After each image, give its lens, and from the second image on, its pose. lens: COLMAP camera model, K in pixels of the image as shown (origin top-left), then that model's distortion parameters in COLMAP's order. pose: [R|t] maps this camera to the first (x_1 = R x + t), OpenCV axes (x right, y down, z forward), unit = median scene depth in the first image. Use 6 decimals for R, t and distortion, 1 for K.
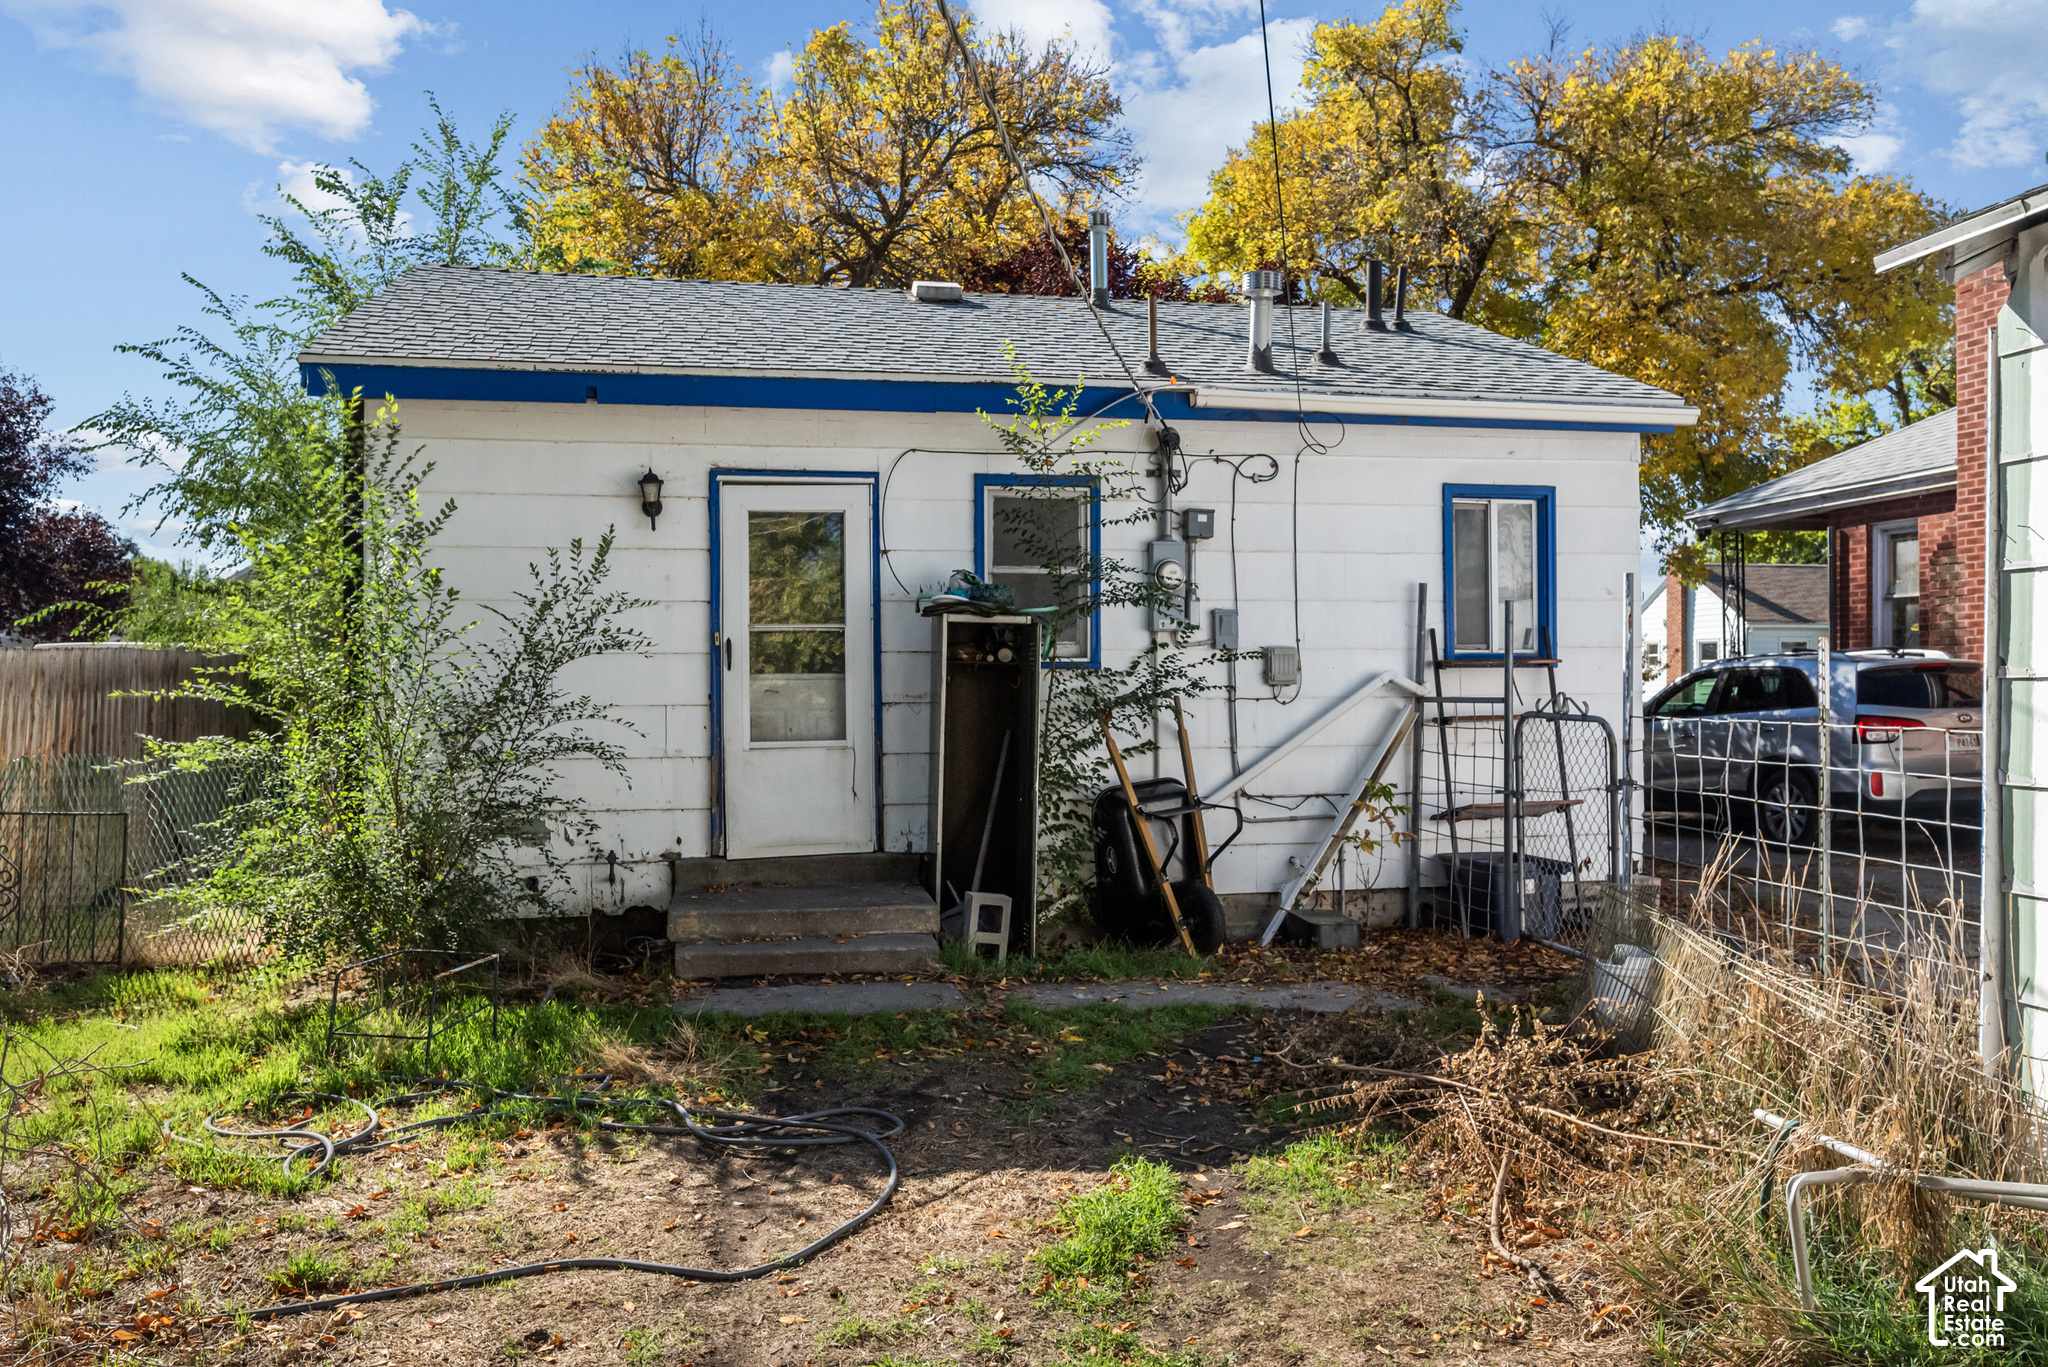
lens RADIAL K [[1593.8, 0, 1024.0], [0, 1593.8, 683.5], [0, 0, 1]] dist [0.052100, -0.000834]
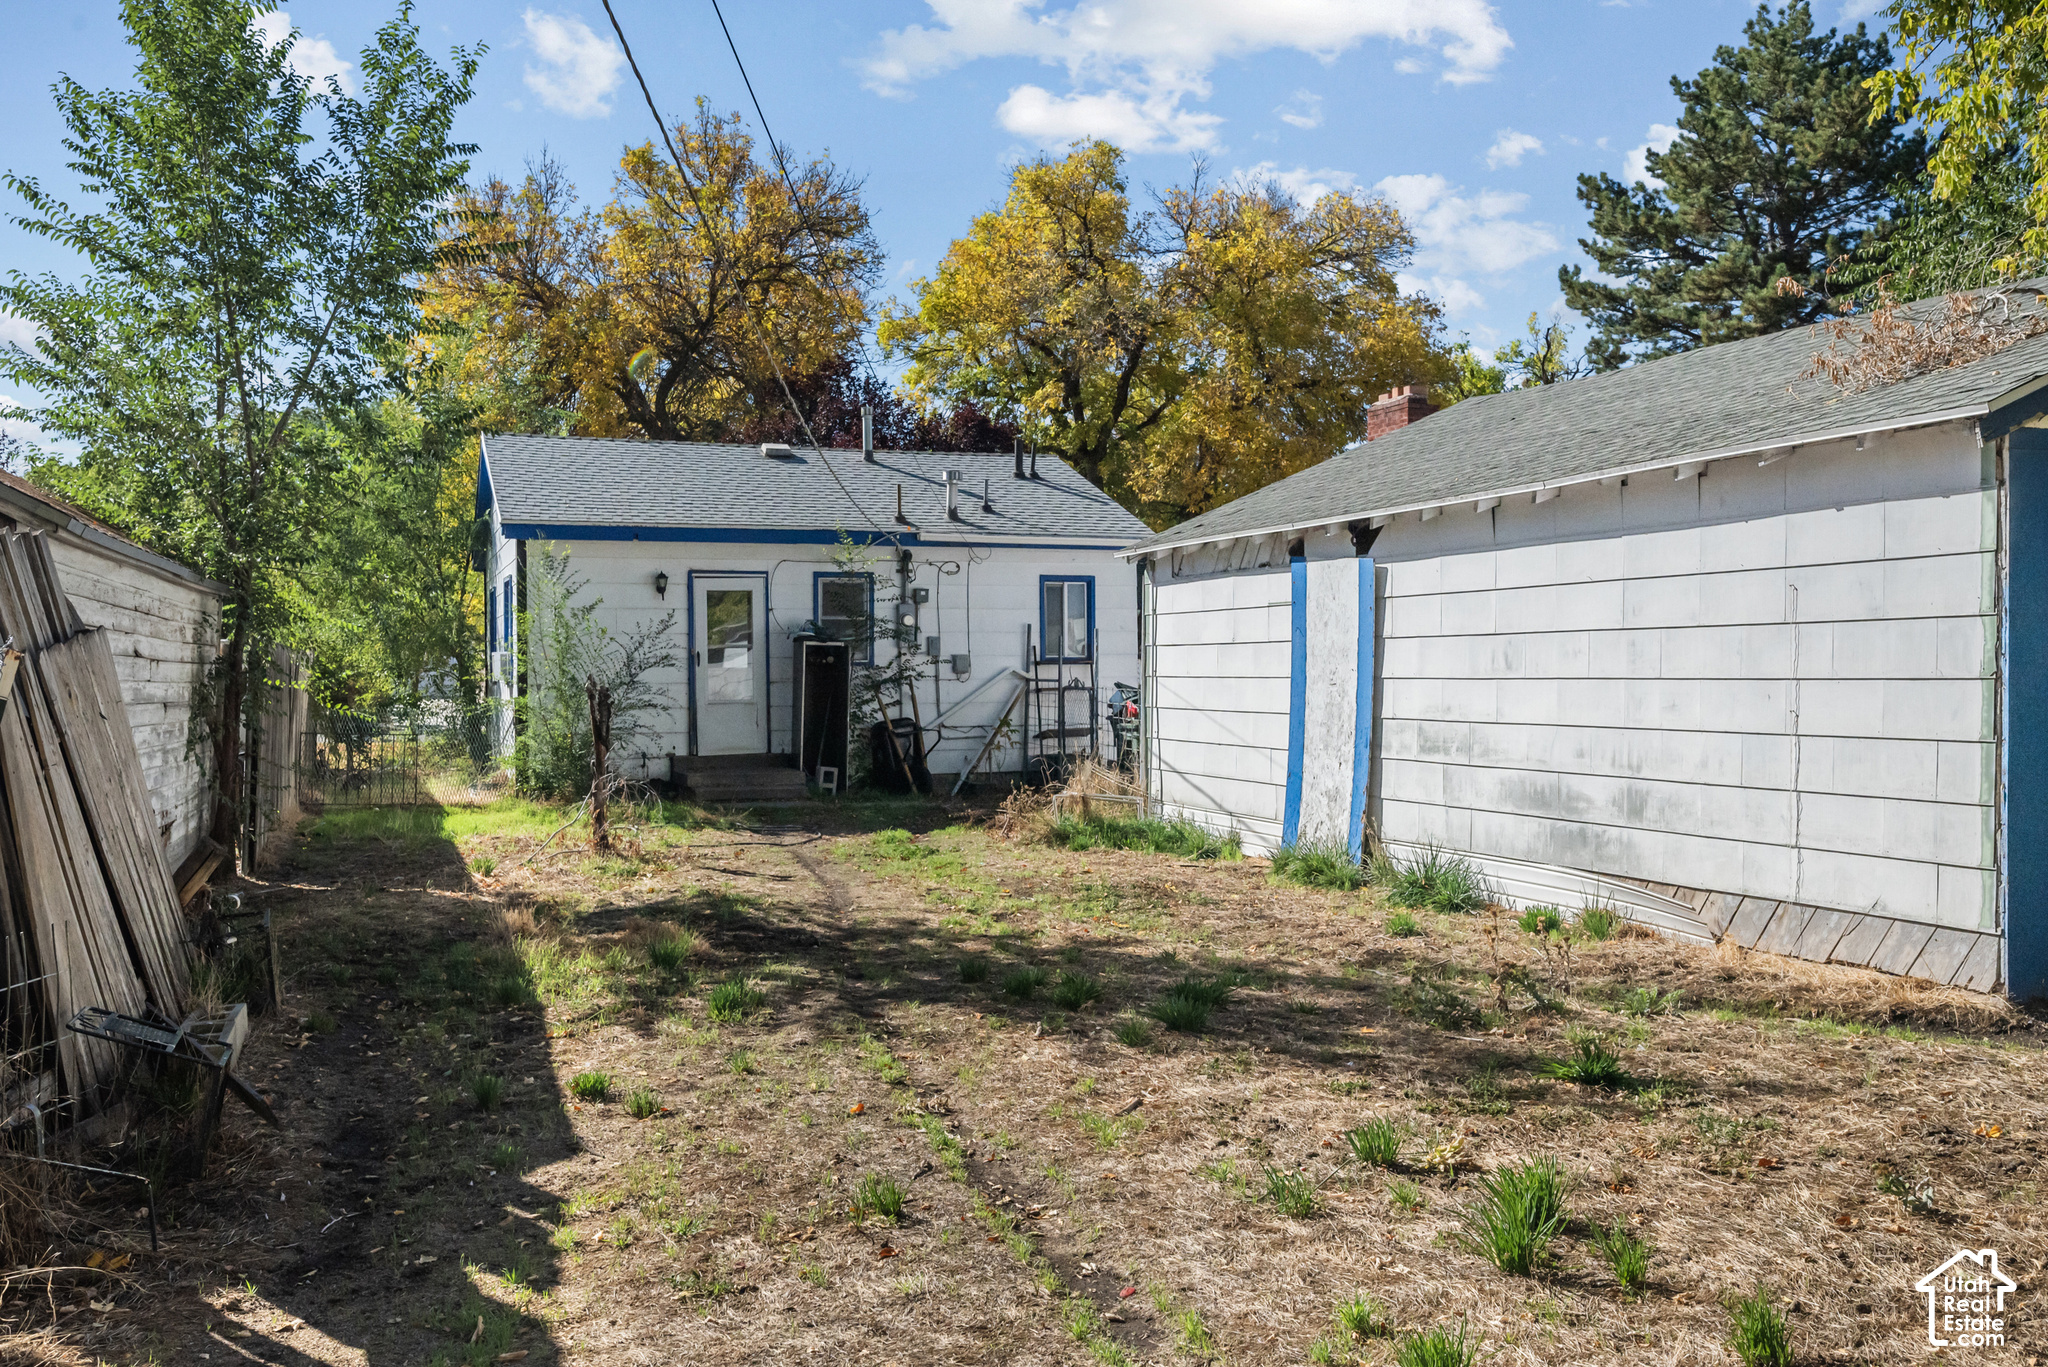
lens RADIAL K [[1782.6, 0, 1024.0], [0, 1782.6, 683.5], [0, 0, 1]] dist [-0.003474, 0.000747]
pose [[0.987750, -0.000582, 0.156042, -0.122468], [-0.001768, 0.999887, 0.014923, -0.021064], [-0.156033, -0.015016, 0.987638, -1.334571]]
